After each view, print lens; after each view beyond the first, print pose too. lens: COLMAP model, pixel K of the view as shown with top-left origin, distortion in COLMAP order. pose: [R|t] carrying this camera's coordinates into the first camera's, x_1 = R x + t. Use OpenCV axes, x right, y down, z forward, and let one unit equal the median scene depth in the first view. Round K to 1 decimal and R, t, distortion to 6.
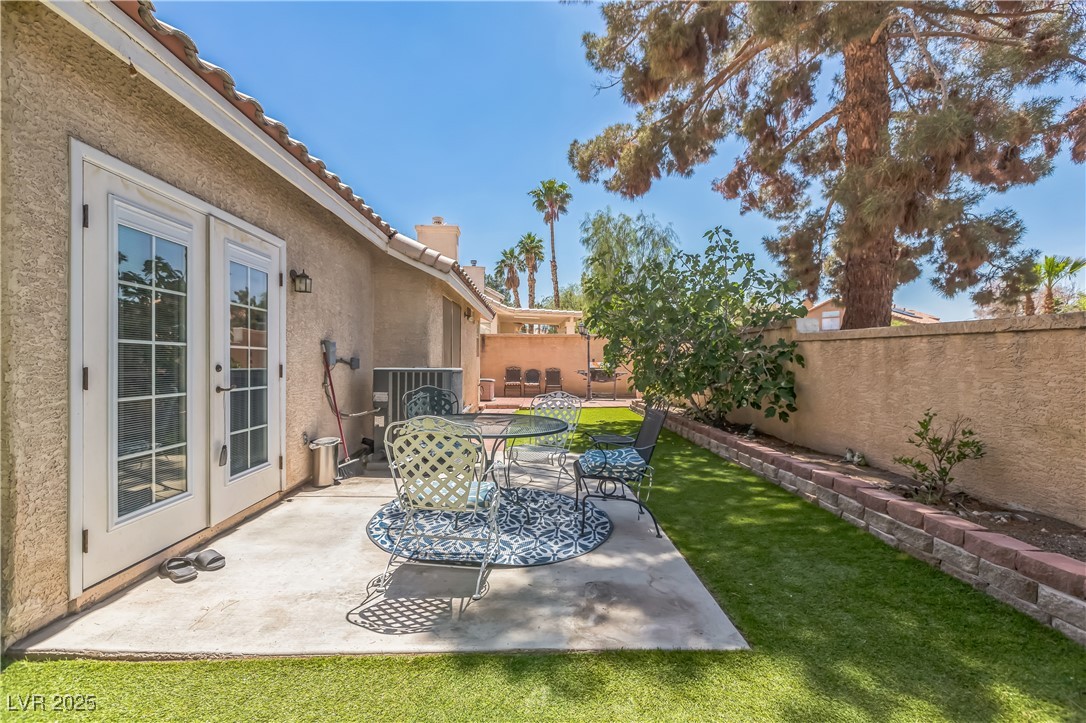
lens RADIAL K [[488.3, 0, 538.4], [0, 488.3, 361.1], [0, 0, 1]] dist [-0.002993, -0.001270]
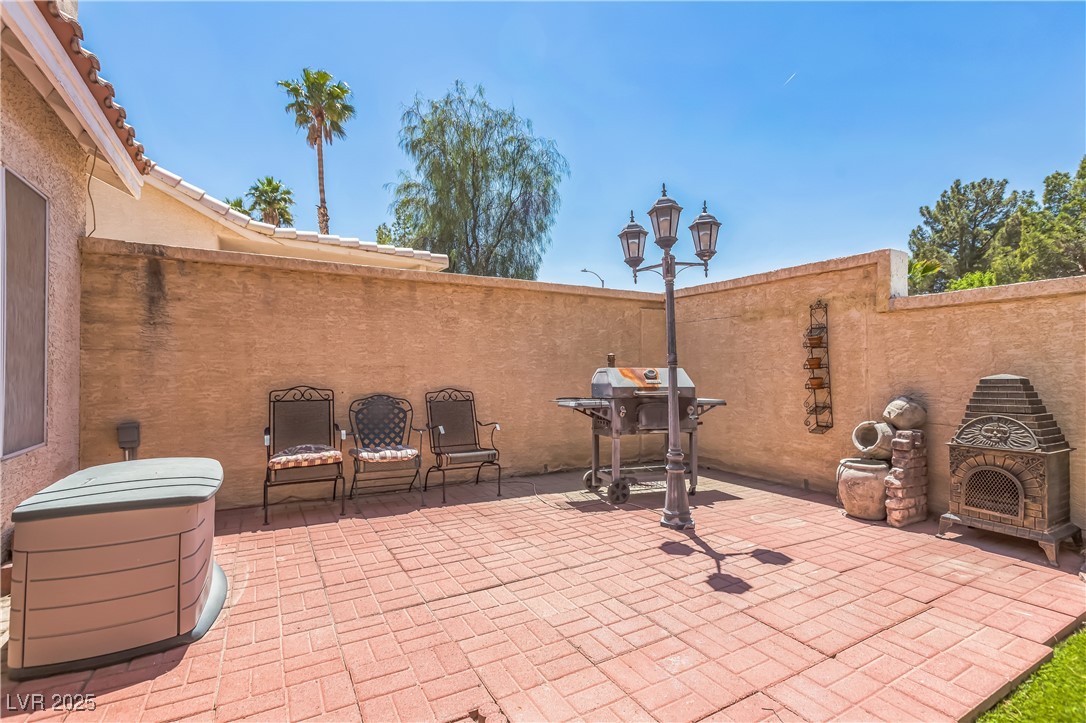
lens RADIAL K [[488.3, 0, 538.4], [0, 488.3, 361.1], [0, 0, 1]] dist [-0.002993, -0.001270]
pose [[0.872832, 0.006129, 0.487983, -0.294284], [0.000604, 0.999907, -0.013637, 0.007190], [-0.488021, 0.012197, 0.872747, 3.131057]]
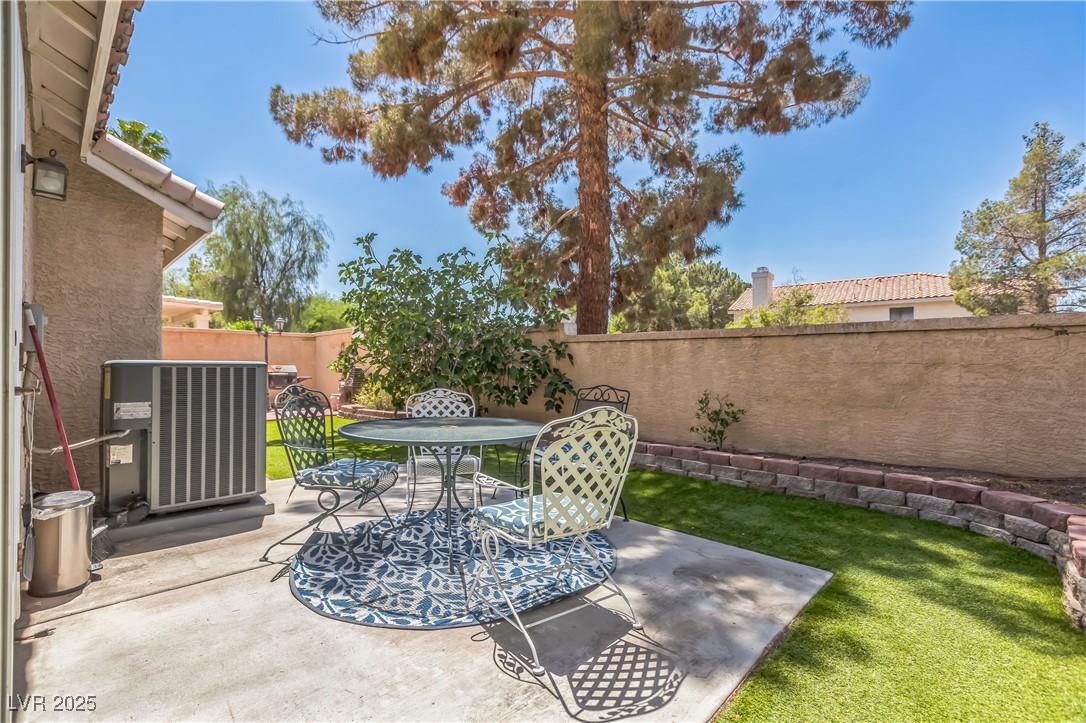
lens RADIAL K [[490.2, 0, 543.0], [0, 490.2, 361.5], [0, 0, 1]] dist [0.000824, 0.000083]
pose [[0.704196, 0.008079, 0.709959, -0.595342], [0.002504, 0.999901, -0.013862, 0.037256], [-0.710001, 0.011540, 0.704106, 0.380782]]
